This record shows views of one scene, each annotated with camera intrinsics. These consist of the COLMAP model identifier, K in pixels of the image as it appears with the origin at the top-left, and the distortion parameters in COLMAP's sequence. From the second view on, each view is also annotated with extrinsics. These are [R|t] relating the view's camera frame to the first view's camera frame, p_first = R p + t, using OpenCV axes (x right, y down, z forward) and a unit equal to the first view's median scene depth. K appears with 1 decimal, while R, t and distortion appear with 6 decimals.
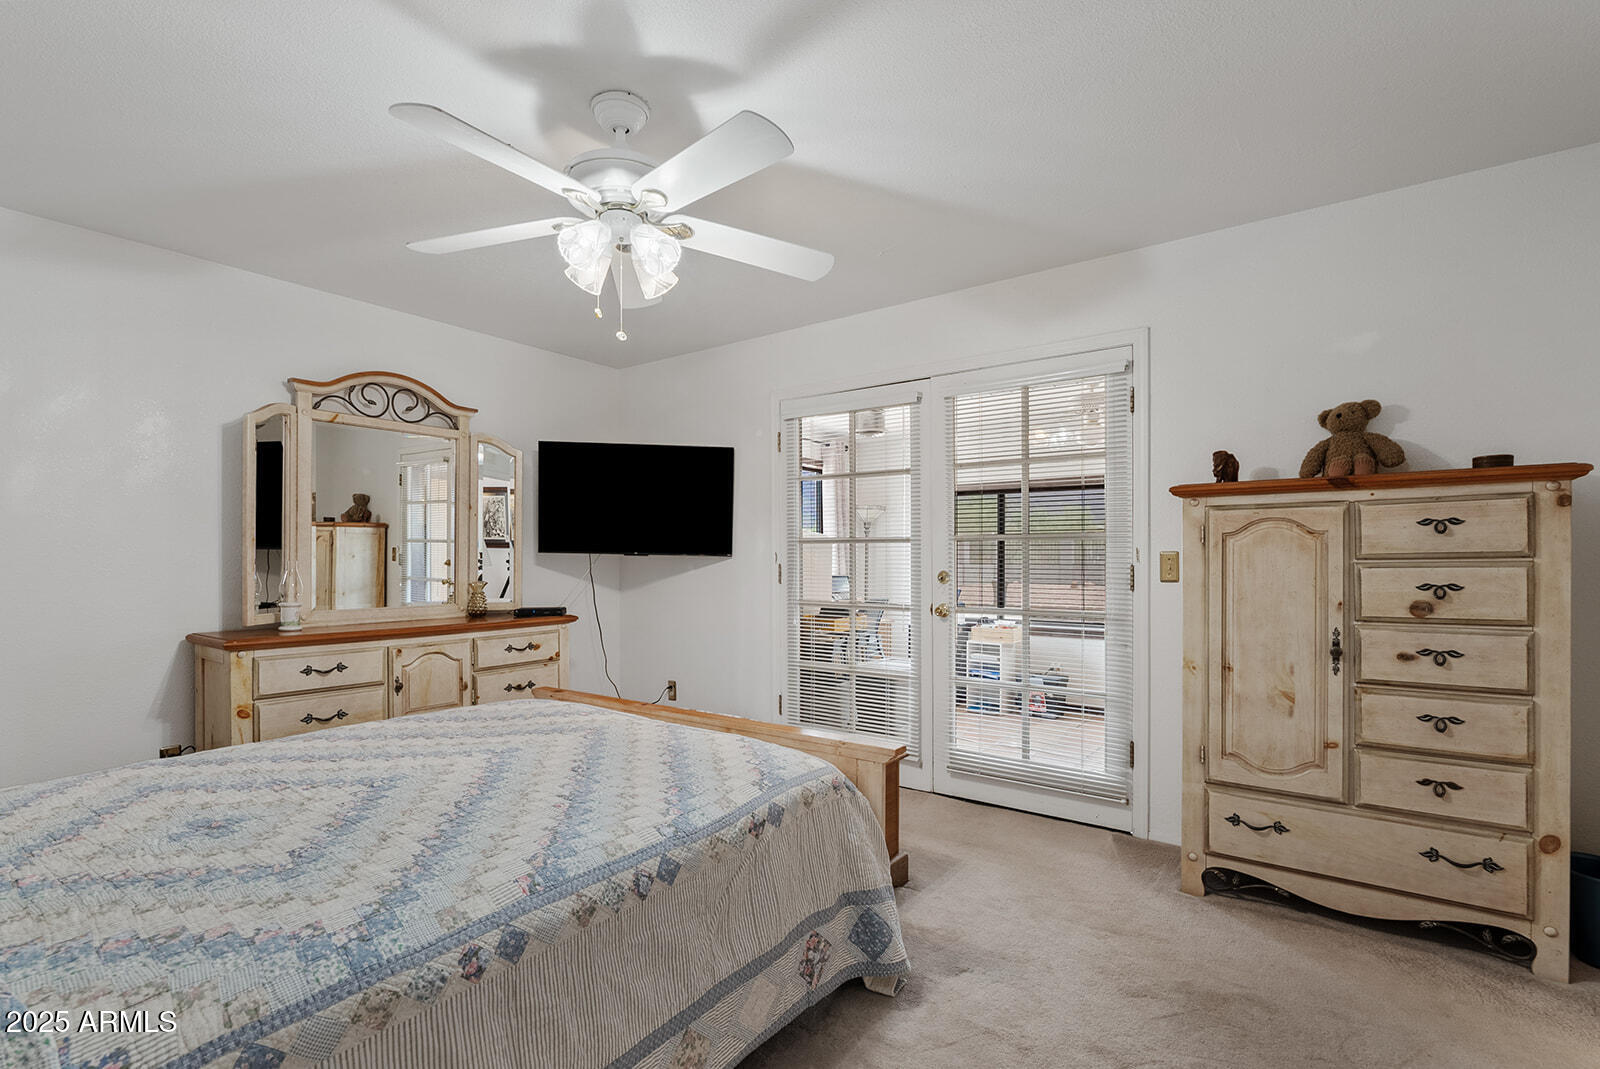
lens RADIAL K [[742.3, 0, 793.7], [0, 742.3, 559.0], [0, 0, 1]] dist [-0.000655, 0.000012]
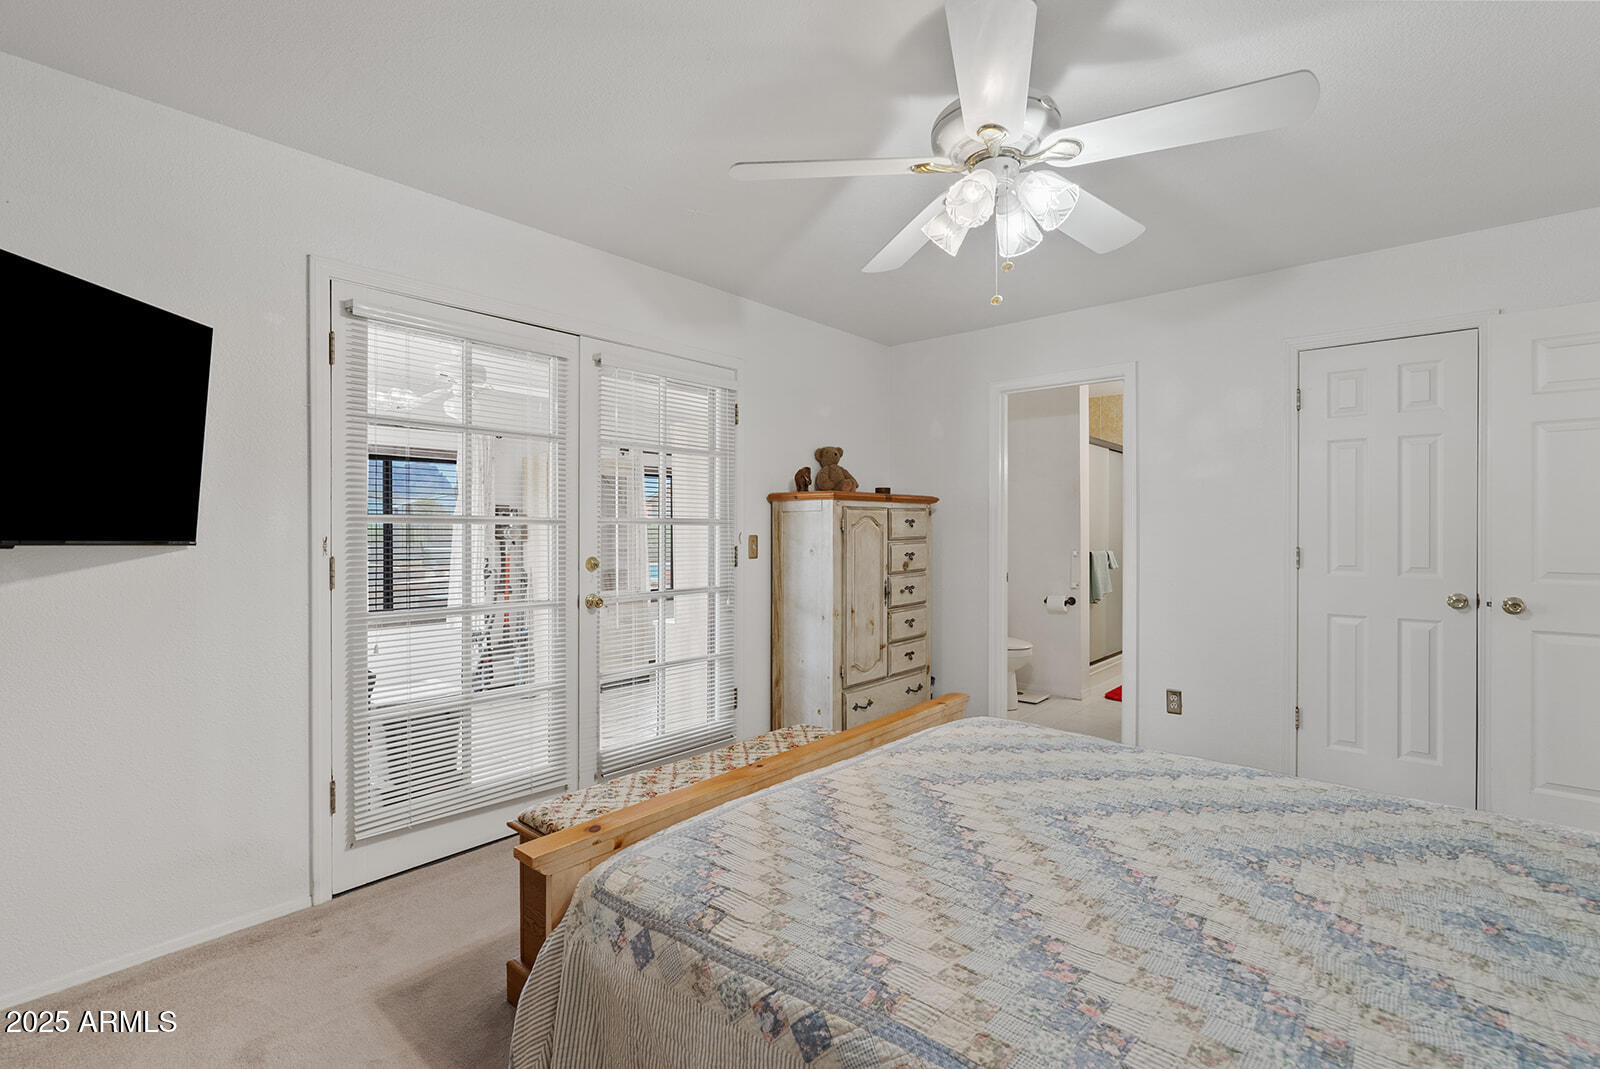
lens RADIAL K [[731.4, 0, 800.0], [0, 731.4, 534.5], [0, 0, 1]] dist [-0.001999, -0.000192]
pose [[0.067385, -0.004514, 0.997717, -1.034964], [0.003443, 0.999985, 0.004292, -0.022751], [-0.997721, 0.003145, 0.067400, 1.096548]]
